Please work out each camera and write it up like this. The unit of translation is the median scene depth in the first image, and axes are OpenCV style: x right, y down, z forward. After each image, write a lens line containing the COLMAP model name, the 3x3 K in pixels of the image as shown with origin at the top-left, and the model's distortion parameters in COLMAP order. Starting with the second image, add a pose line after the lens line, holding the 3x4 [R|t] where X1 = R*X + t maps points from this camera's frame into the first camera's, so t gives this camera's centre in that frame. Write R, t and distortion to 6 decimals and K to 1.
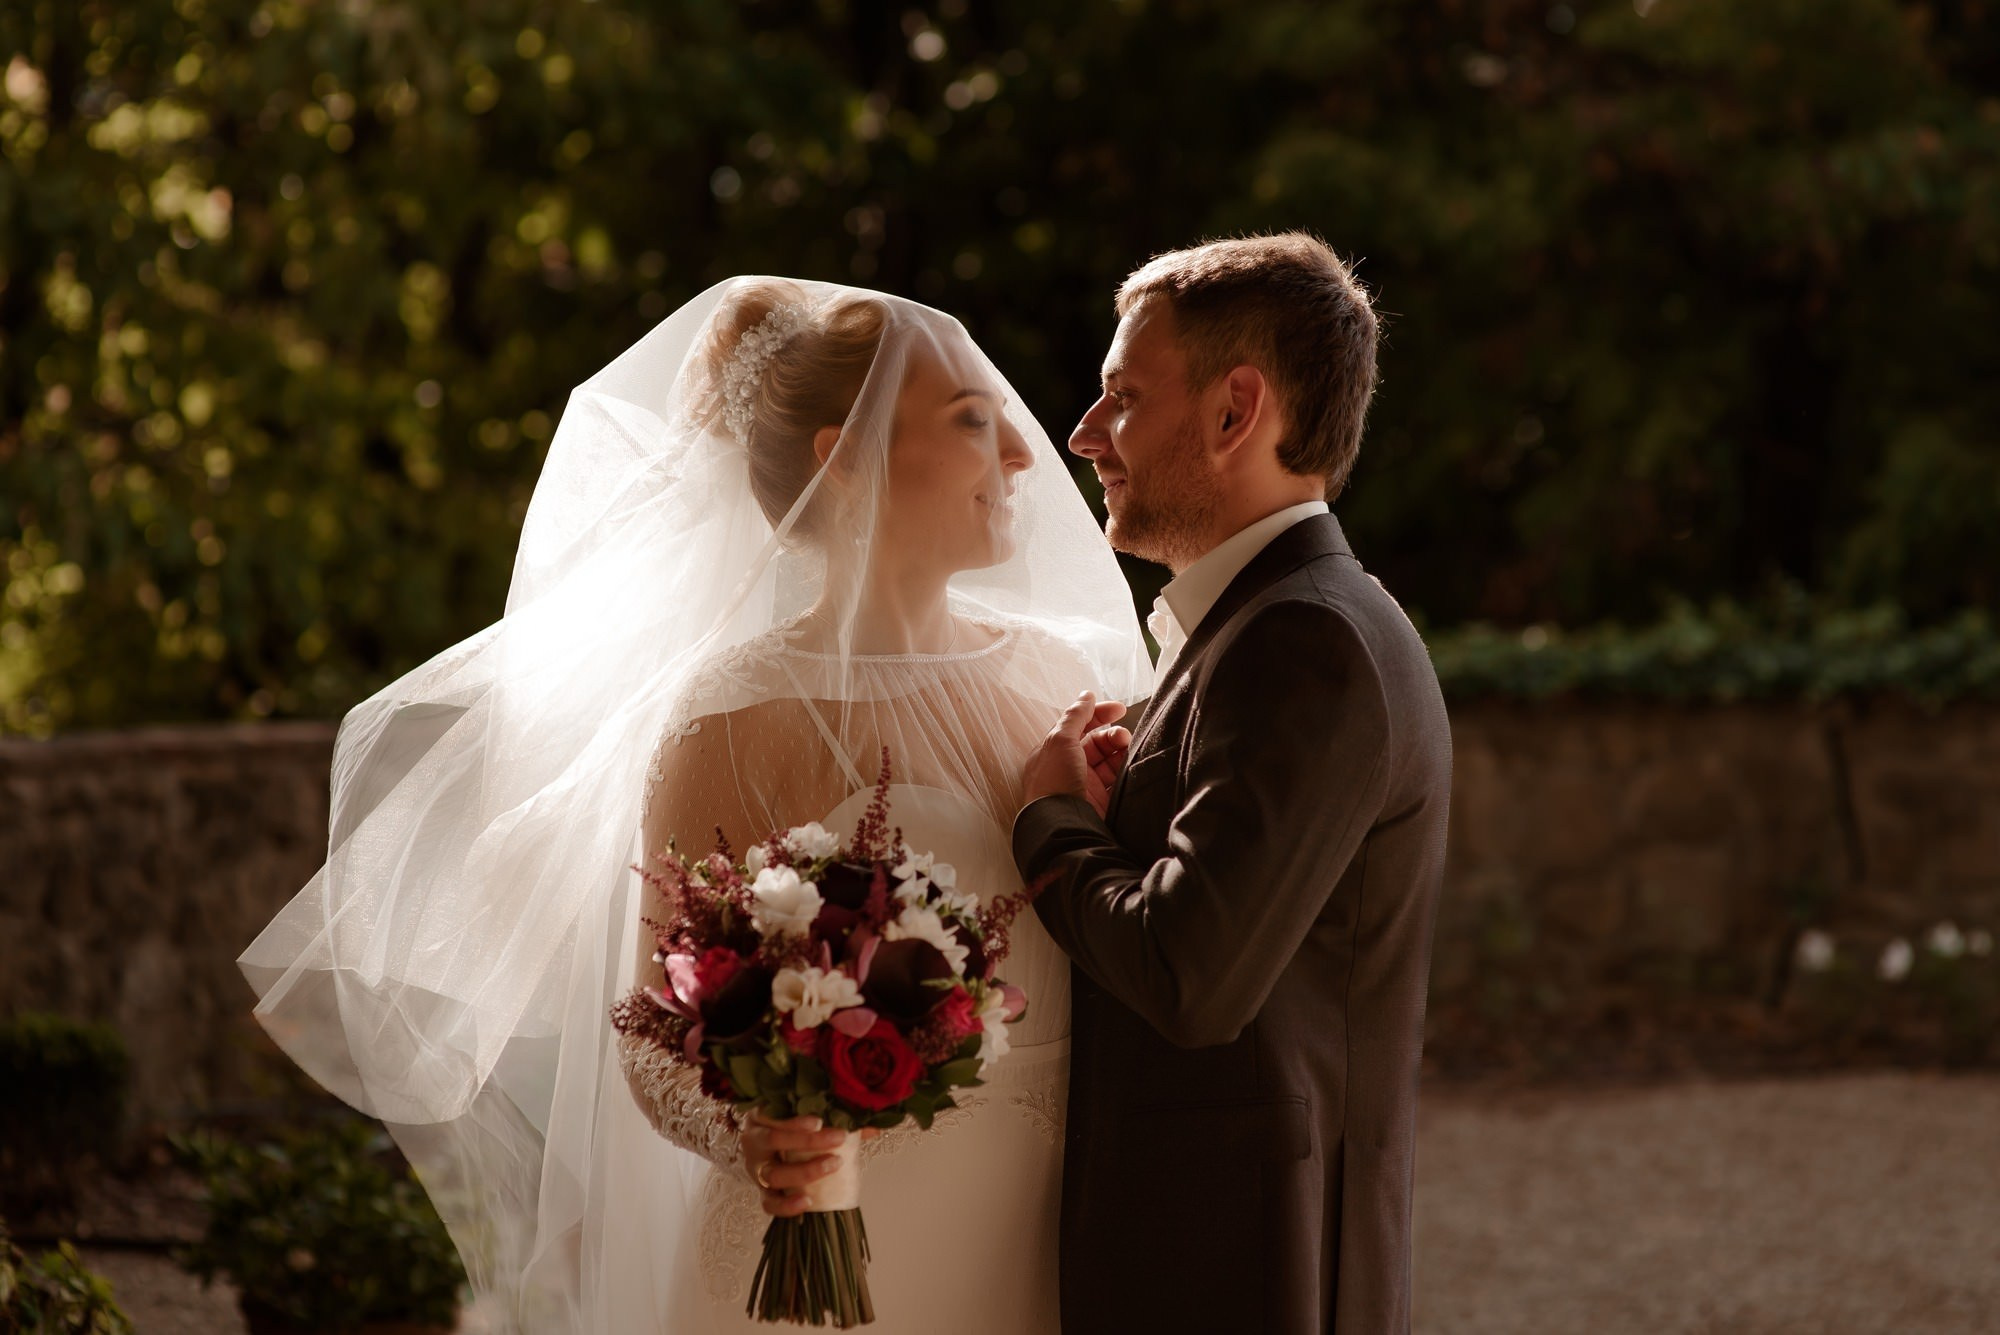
lens RADIAL K [[5169.1, 0, 1000.0], [0, 5169.1, 667.5], [0, 0, 1]] dist [-0.075605, -0.648453]
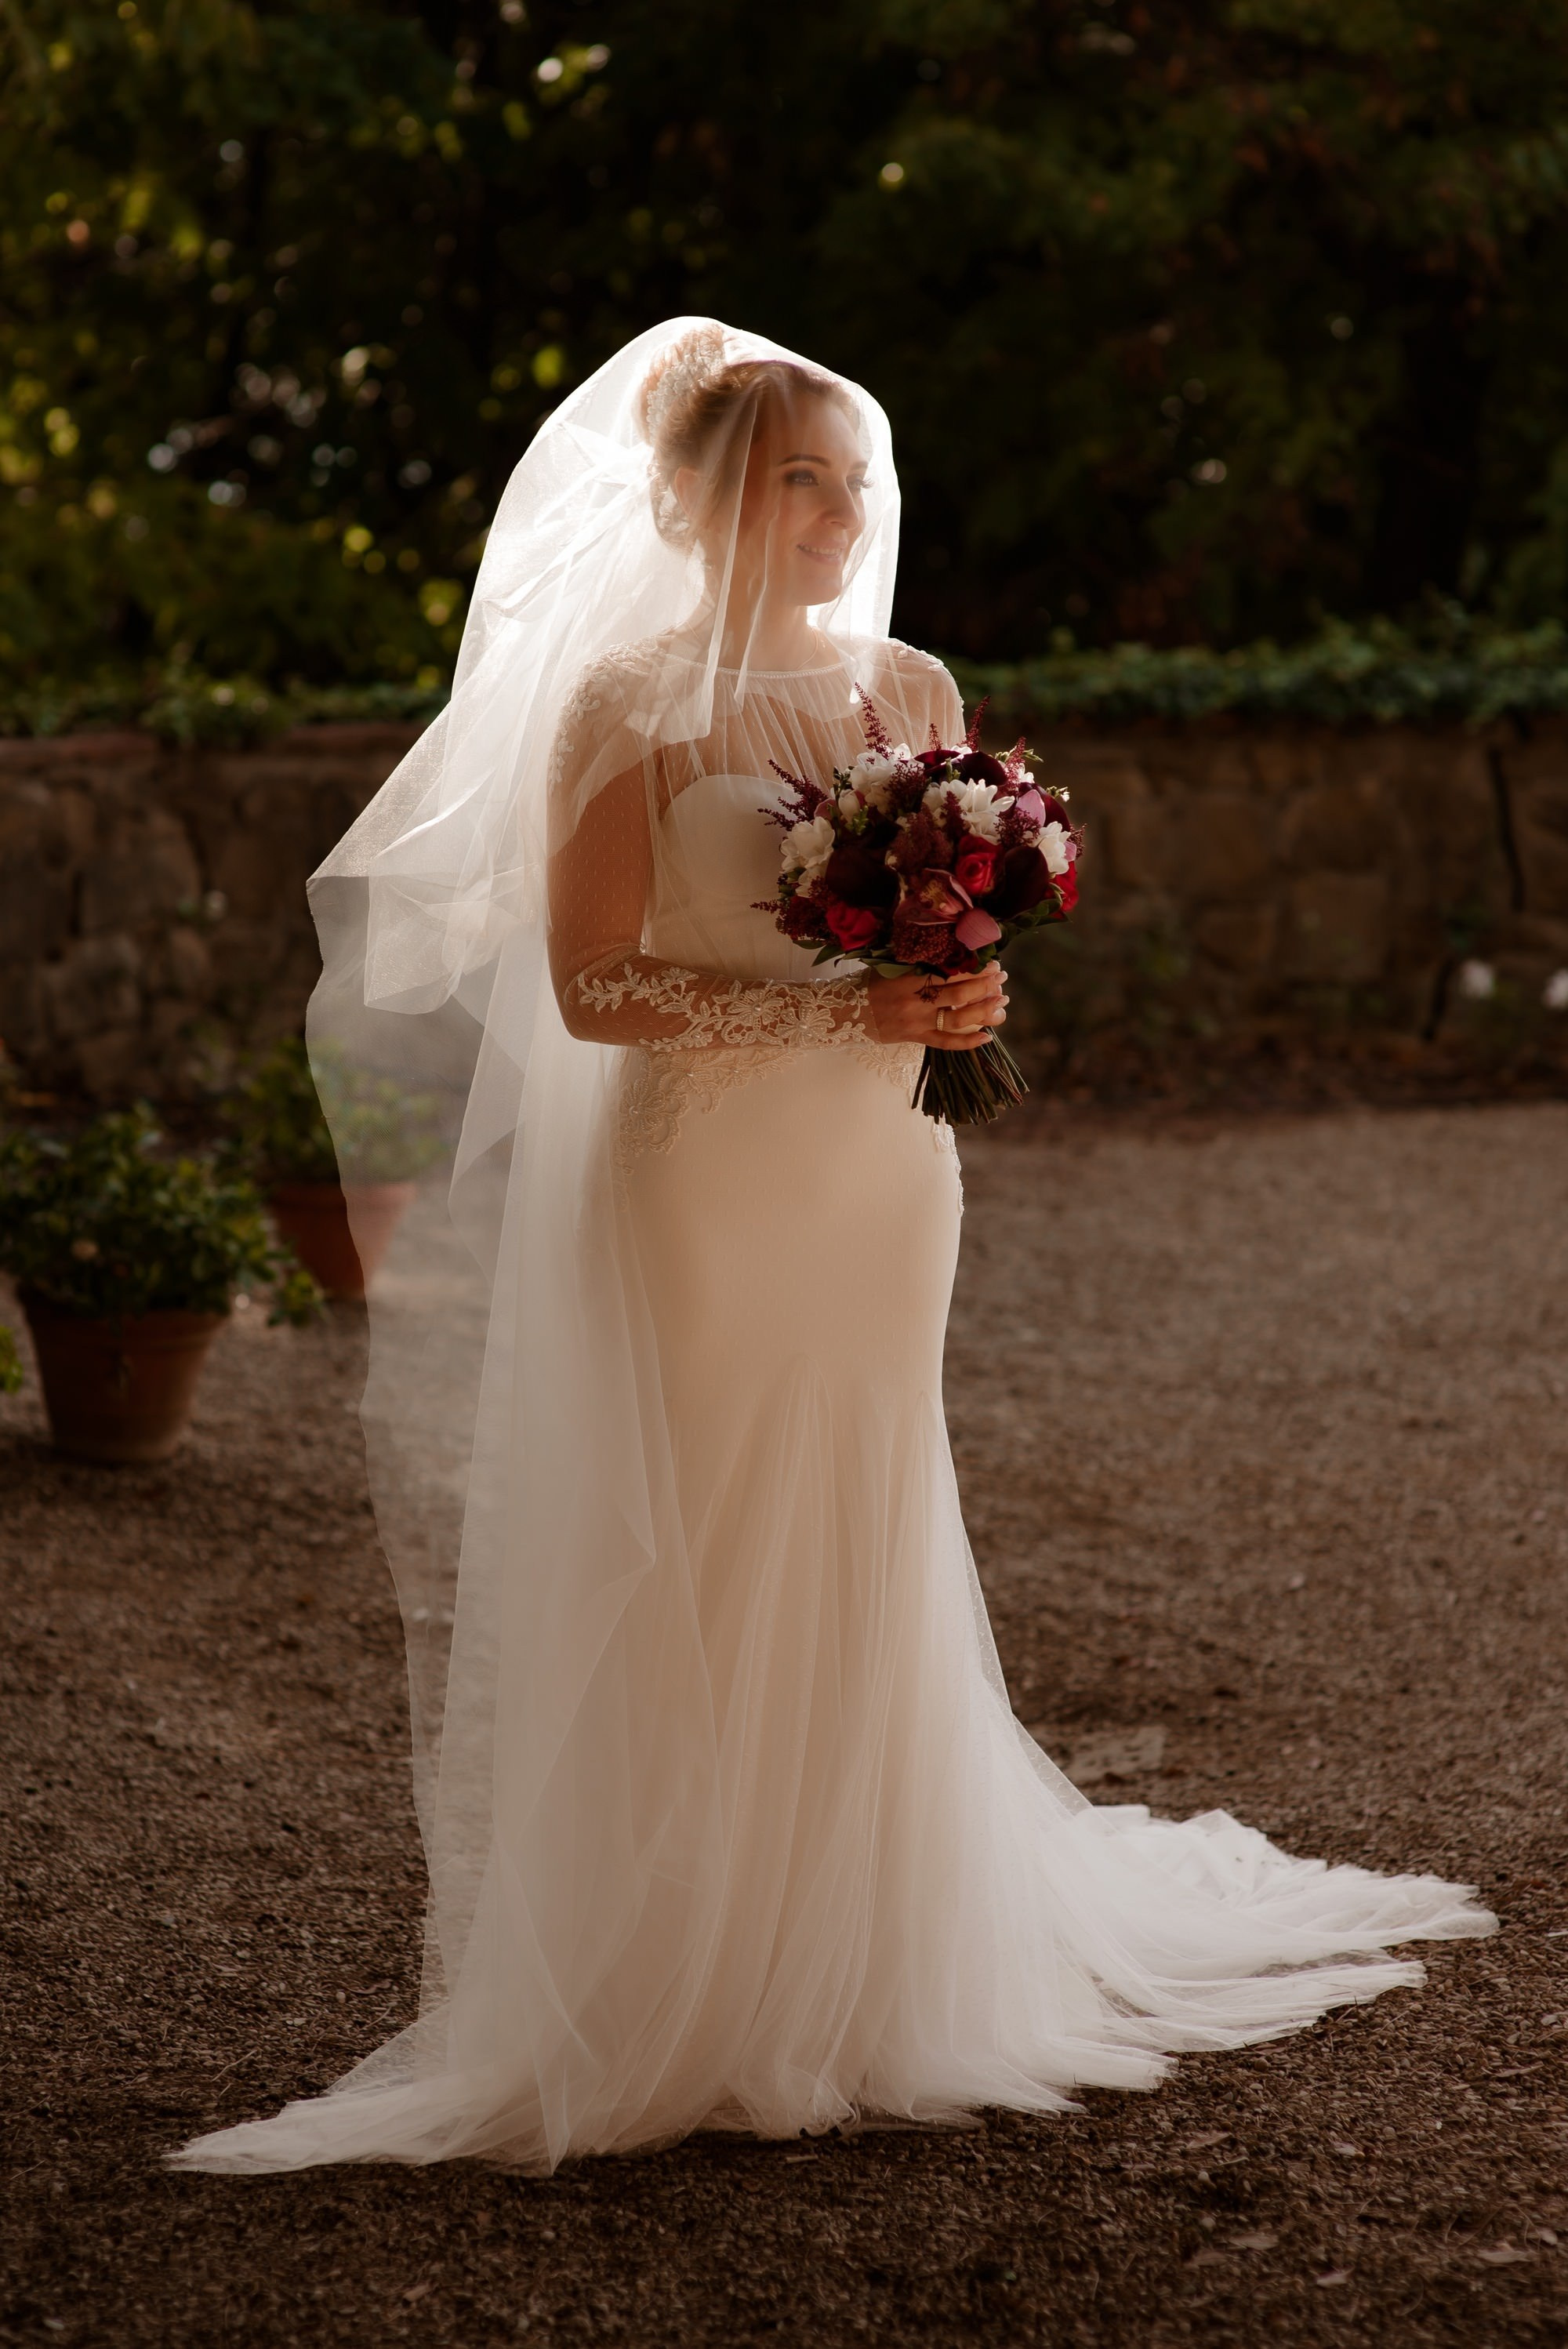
lens RADIAL K [[6071.0, 0, 784.0], [0, 6071.0, 1174.5], [0, 0, 1]] dist [-0.075605, -0.648453]
pose [[0.998281, 0.001037, 0.058604, -0.038946], [-0.005764, 0.996734, 0.080548, 0.000085], [-0.058329, -0.080747, 0.995026, -0.133880]]
